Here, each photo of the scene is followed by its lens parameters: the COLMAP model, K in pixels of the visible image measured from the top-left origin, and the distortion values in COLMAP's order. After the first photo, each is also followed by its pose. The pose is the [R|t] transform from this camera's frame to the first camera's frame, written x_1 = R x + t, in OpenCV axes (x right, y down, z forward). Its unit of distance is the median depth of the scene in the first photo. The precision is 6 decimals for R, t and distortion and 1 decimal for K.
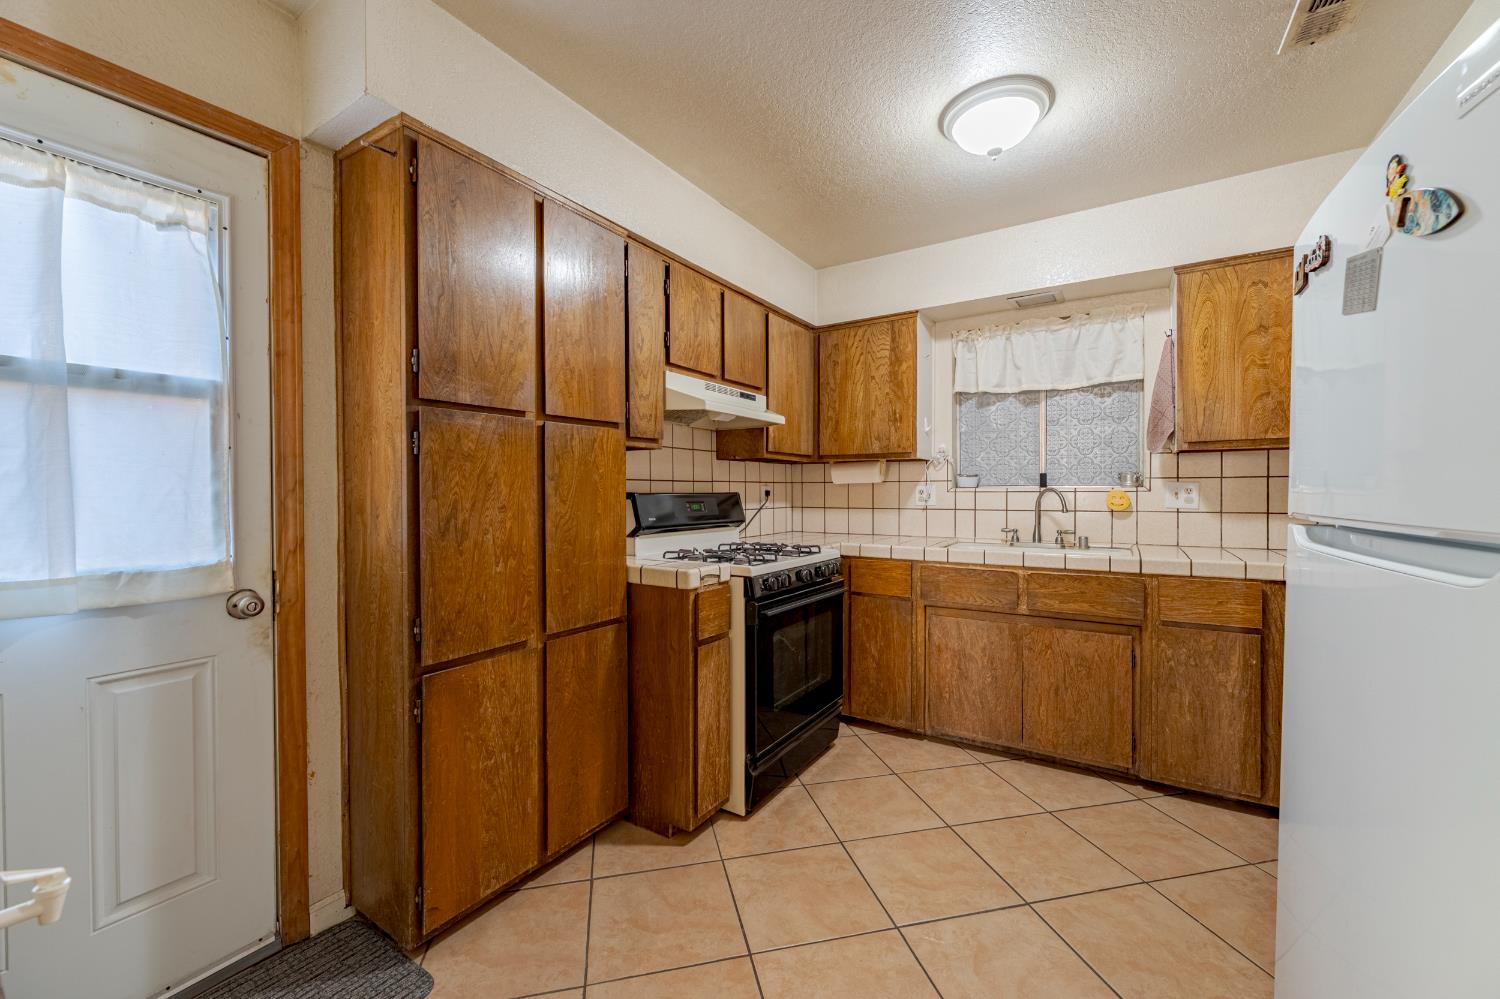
lens RADIAL K [[591.6, 0, 746.9], [0, 591.6, 498.6], [0, 0, 1]] dist [-0.001729, 0.000053]
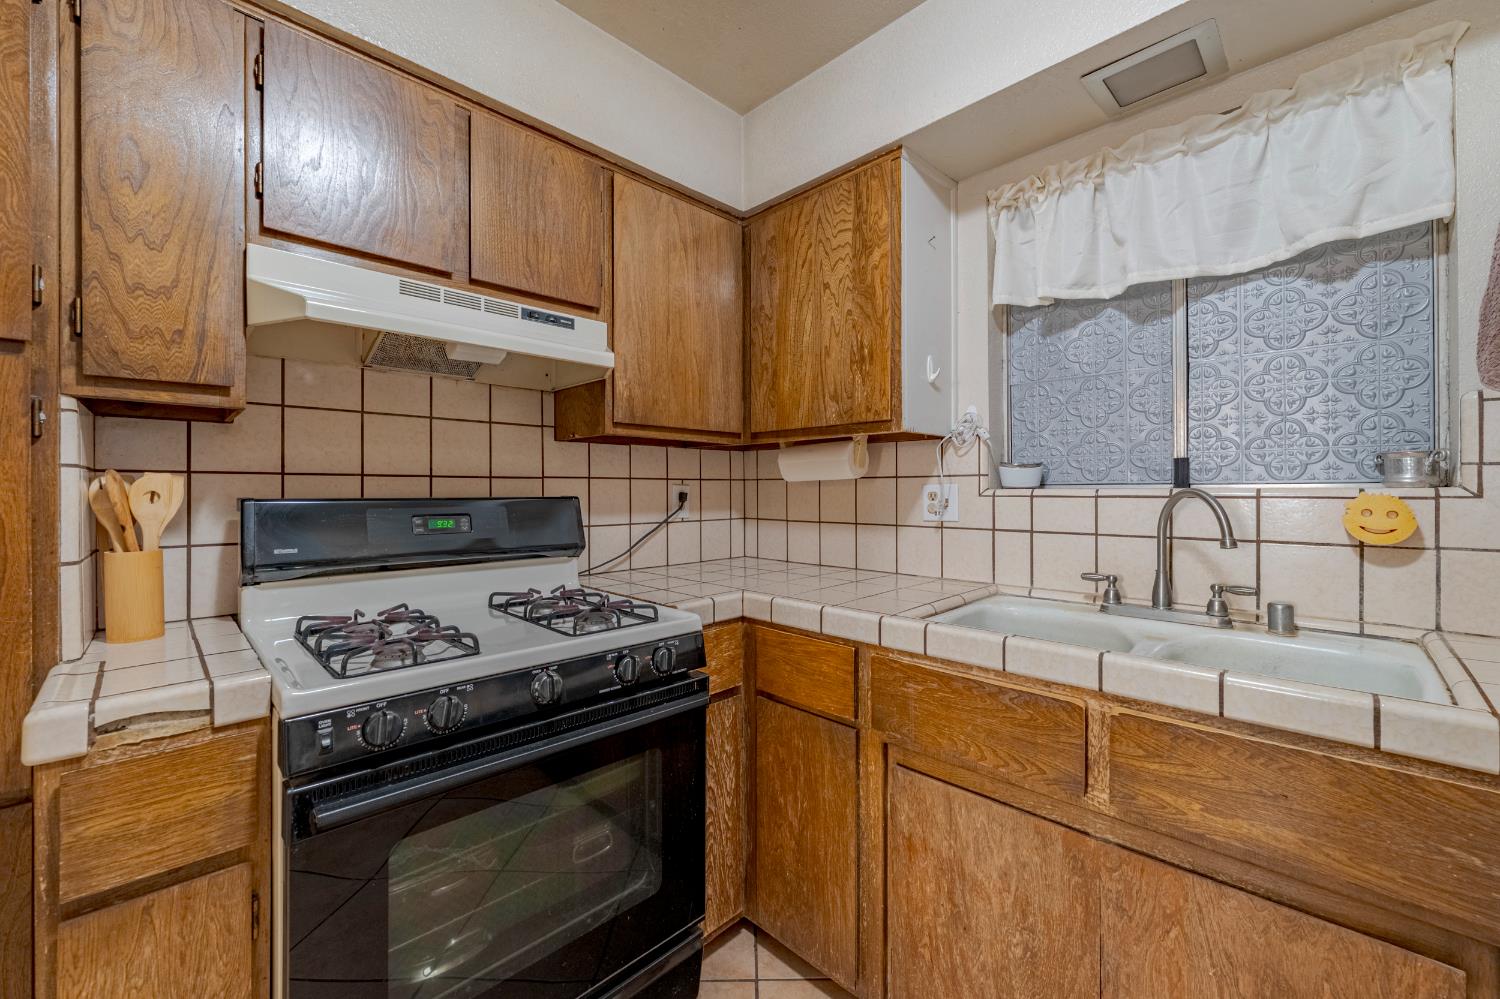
lens RADIAL K [[591.6, 0, 747.8], [0, 591.6, 490.2], [0, 0, 1]] dist [-0.001729, 0.000053]
pose [[0.976693, 0.001063, -0.214639, 0.278869], [-0.003768, 0.999919, -0.012195, -0.010466], [0.214608, 0.012719, 0.976617, 0.489395]]
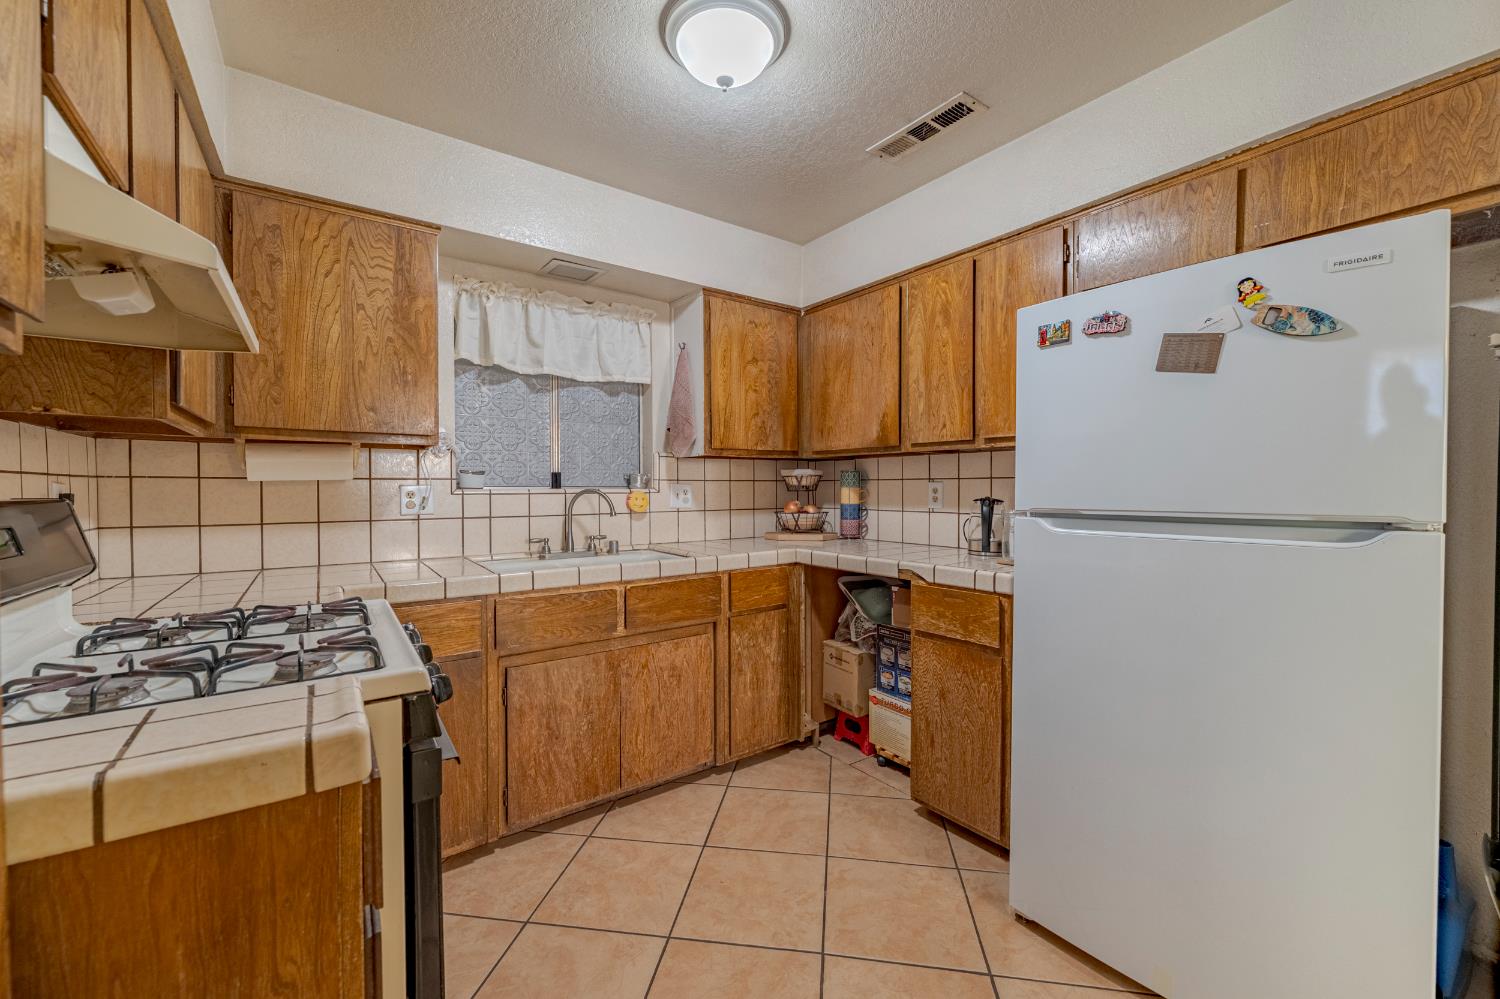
lens RADIAL K [[591.6, 0, 753.1], [0, 591.6, 498.4], [0, 0, 1]] dist [-0.001729, 0.000053]
pose [[0.365778, -0.012569, 0.930617, -0.221882], [0.014257, 0.999867, 0.007901, -0.007511], [-0.930593, 0.010378, 0.365908, 0.436114]]
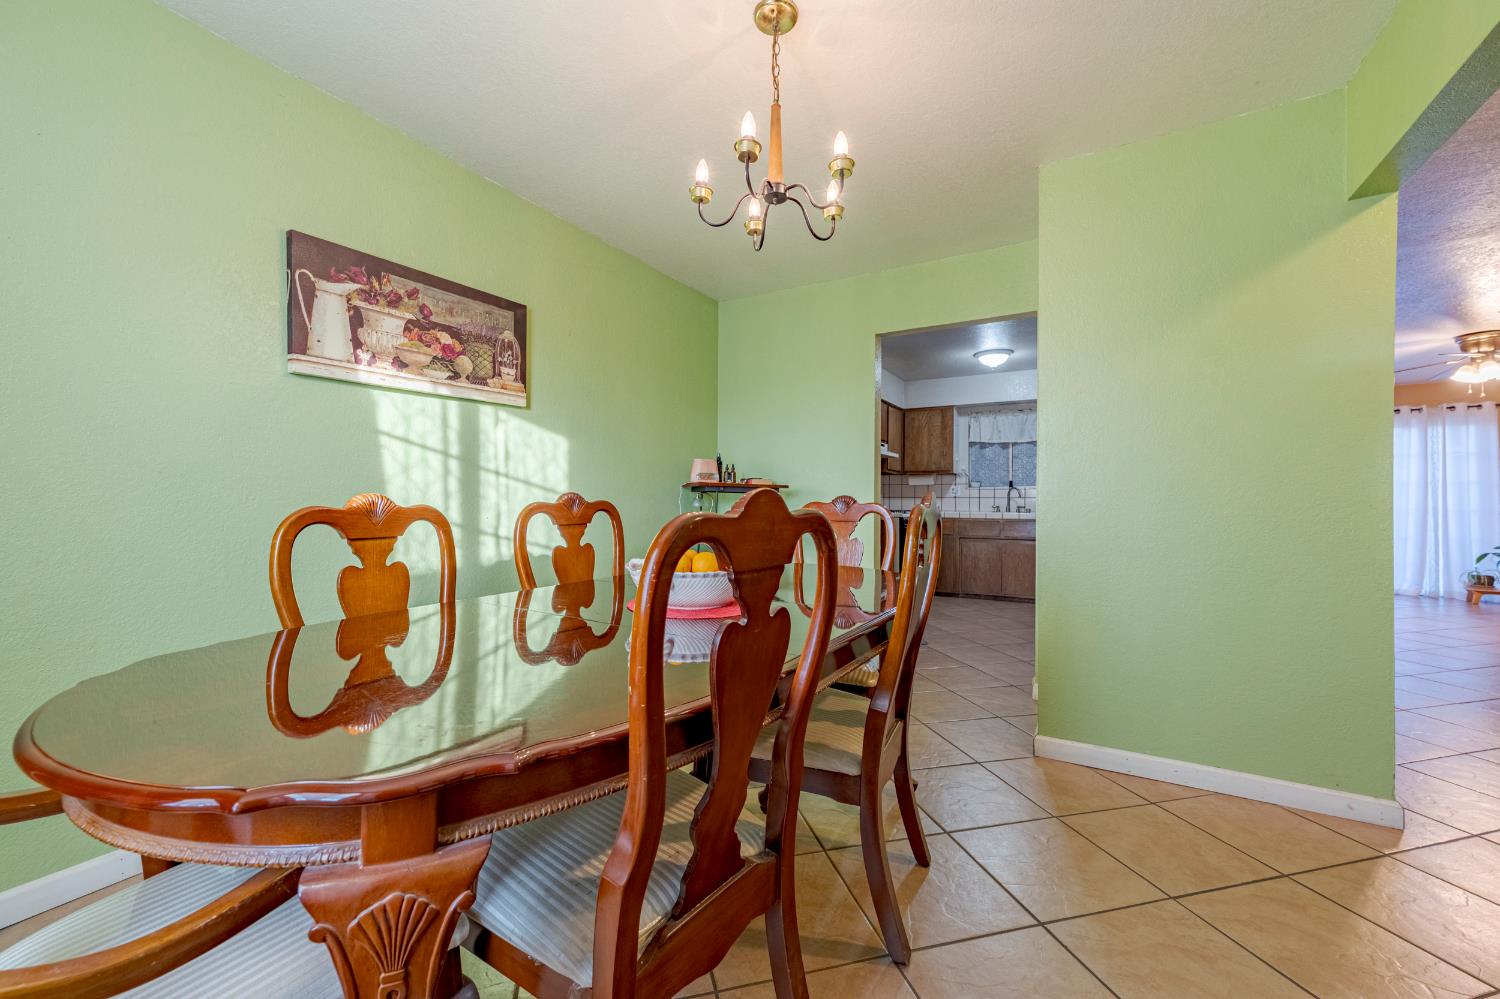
lens RADIAL K [[591.6, 0, 742.5], [0, 591.6, 496.1], [0, 0, 1]] dist [-0.001729, 0.000053]
pose [[0.999555, 0.008231, 0.028679, -0.569842], [-0.007758, 0.999832, -0.016588, 0.060289], [-0.028810, 0.016358, 0.999451, -1.191281]]
